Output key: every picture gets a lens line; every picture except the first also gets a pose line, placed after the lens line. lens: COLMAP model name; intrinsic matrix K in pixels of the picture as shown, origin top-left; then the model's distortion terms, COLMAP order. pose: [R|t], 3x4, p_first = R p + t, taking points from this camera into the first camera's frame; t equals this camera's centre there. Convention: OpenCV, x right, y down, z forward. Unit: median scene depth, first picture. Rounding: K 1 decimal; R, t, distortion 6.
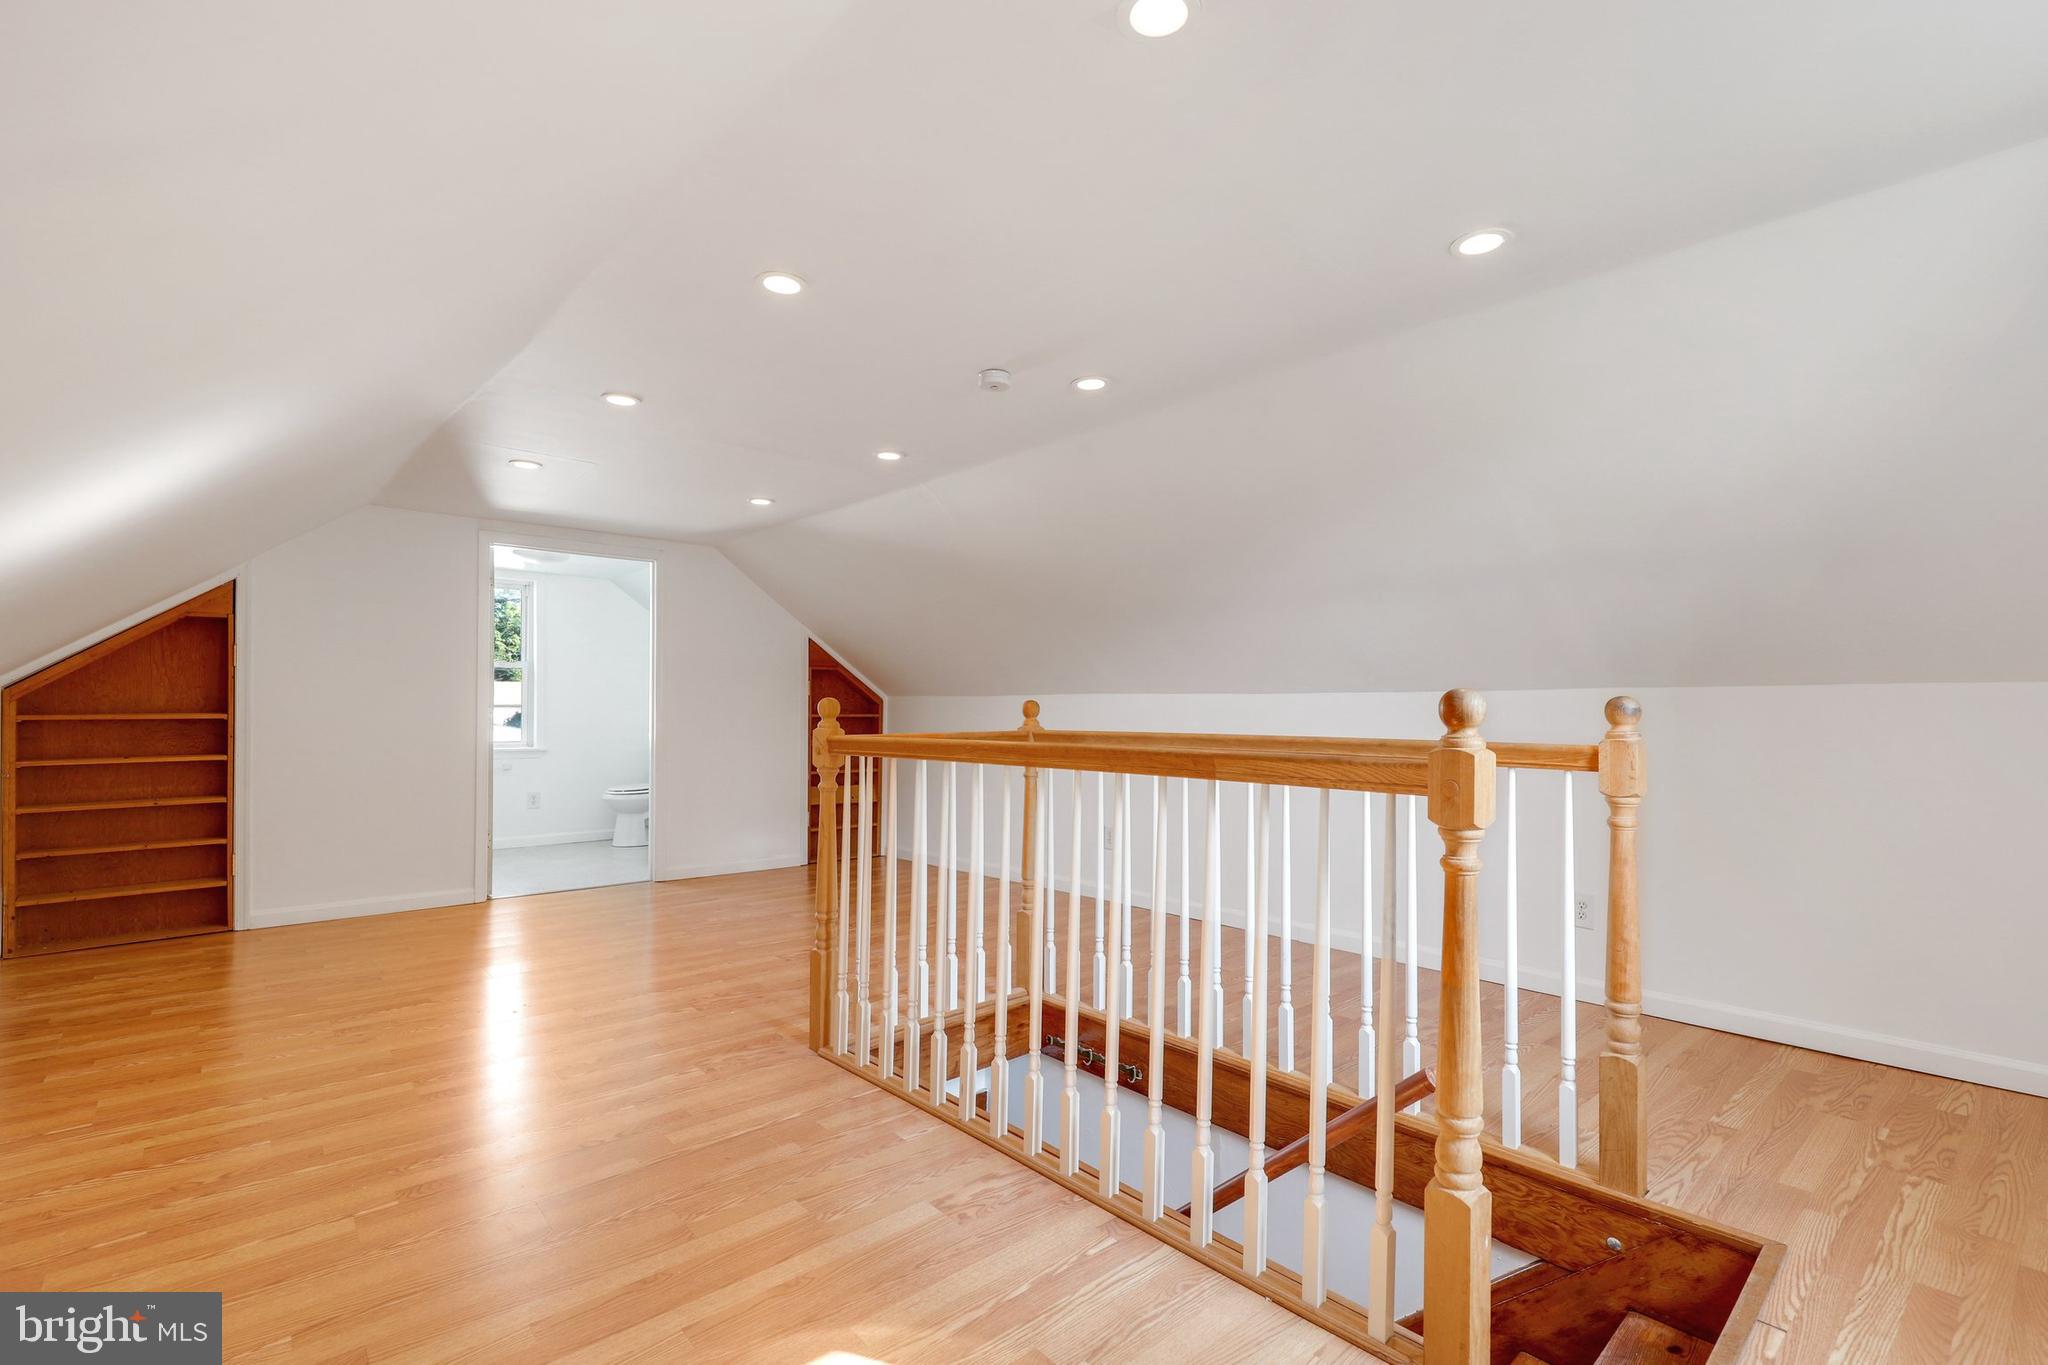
lens RADIAL K [[941.5, 0, 1023.6], [0, 941.5, 718.0], [0, 0, 1]] dist [0.000304, 0.000103]
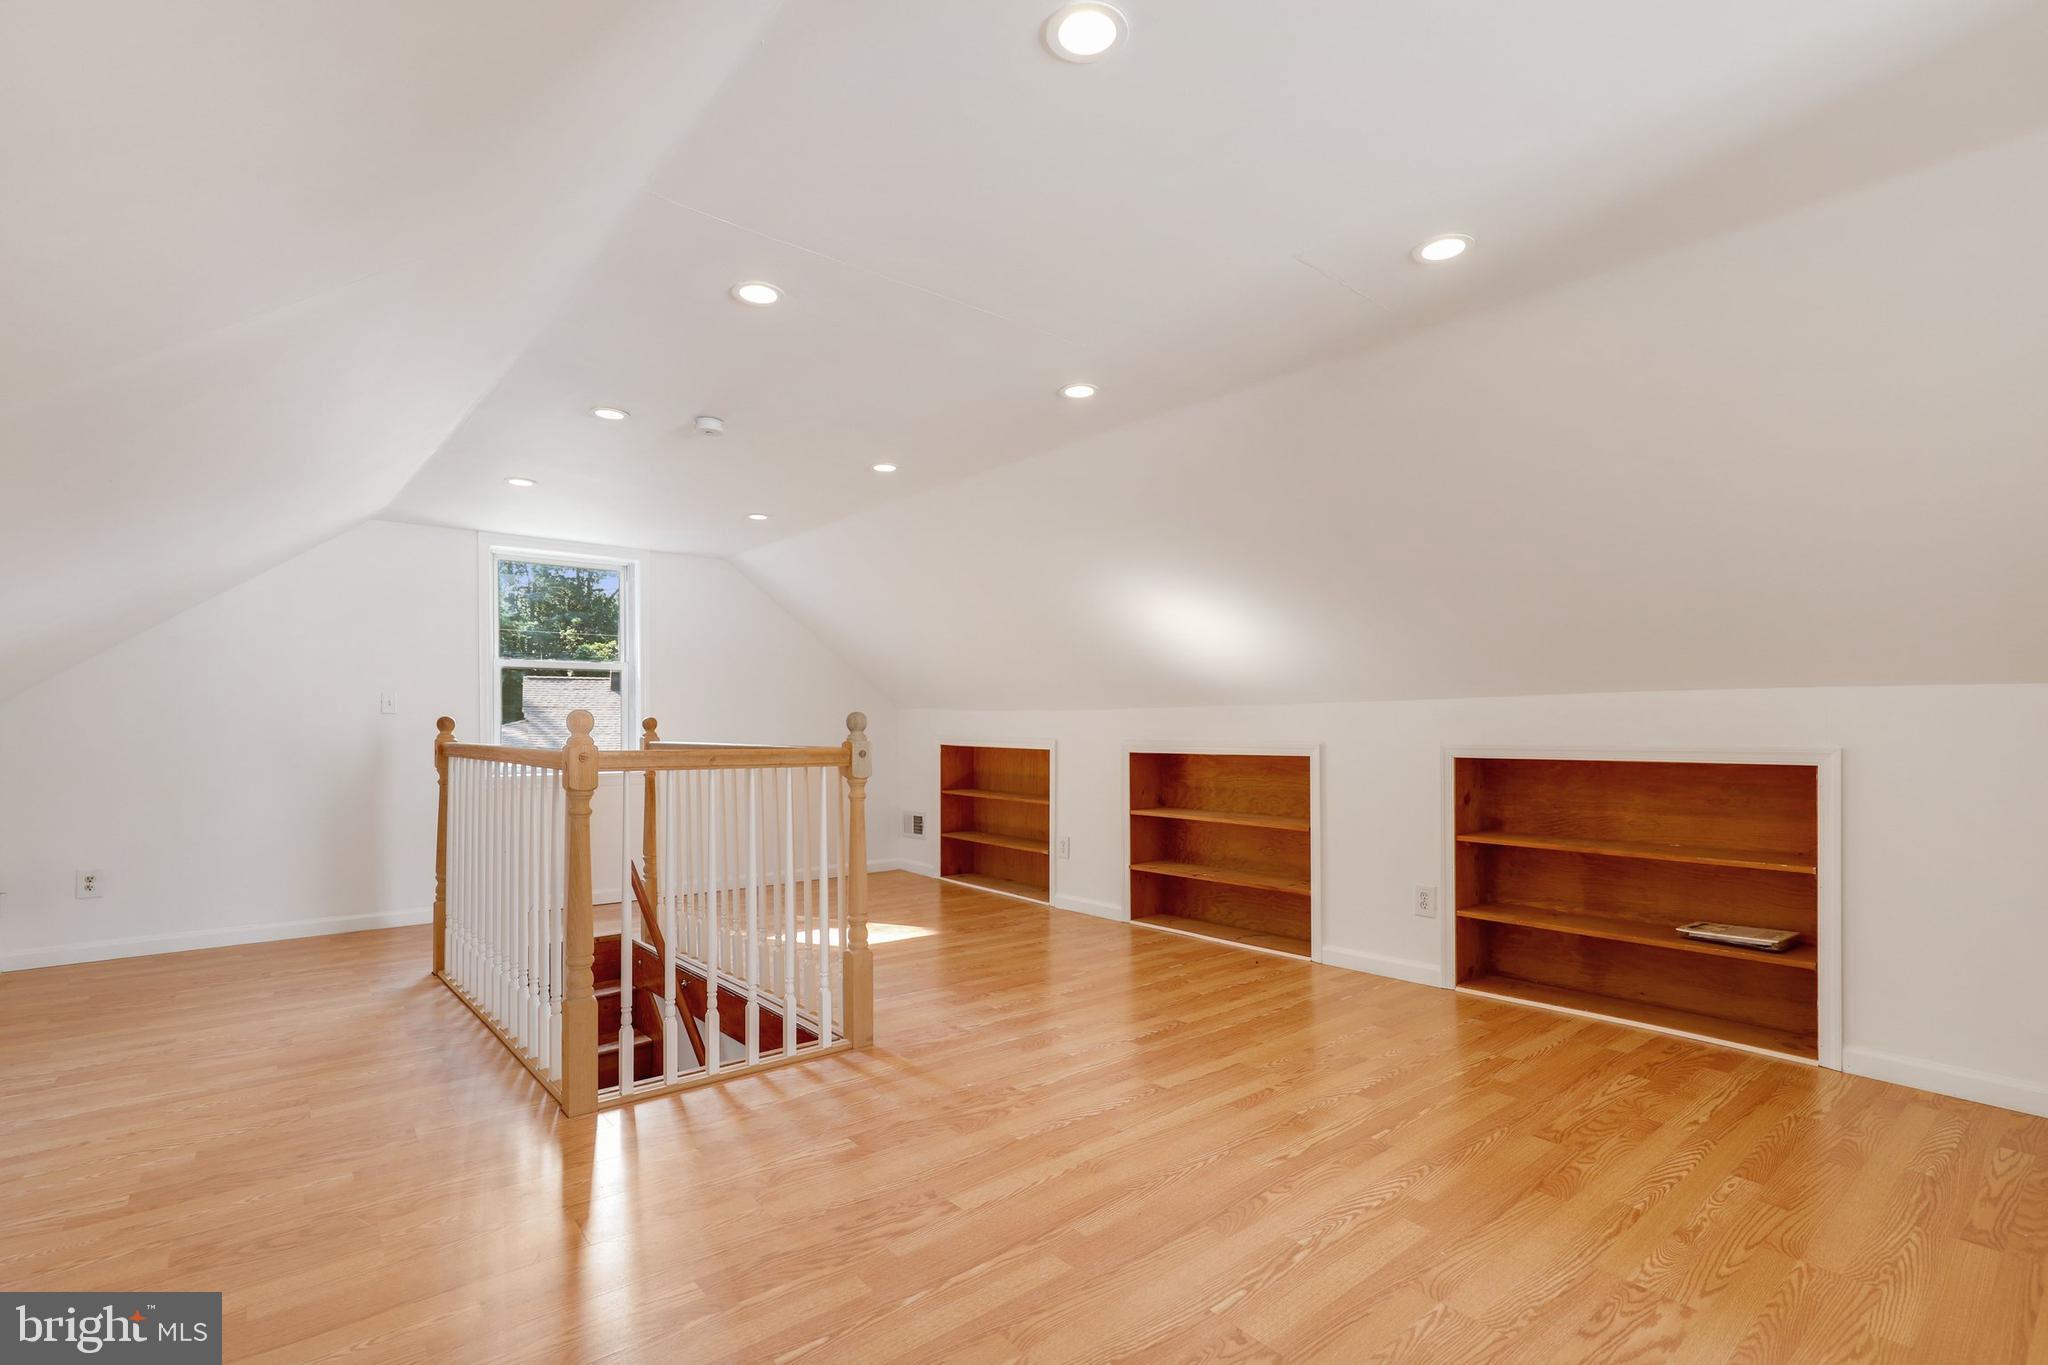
lens RADIAL K [[941.5, 0, 1023.6], [0, 941.5, 718.0], [0, 0, 1]] dist [0.000304, 0.000103]
pose [[-0.999598, -0.001839, 0.028275, -0.390272], [-0.001886, 0.999997, -0.001629, -0.013648], [-0.028272, -0.001682, -0.999599, 1.884838]]
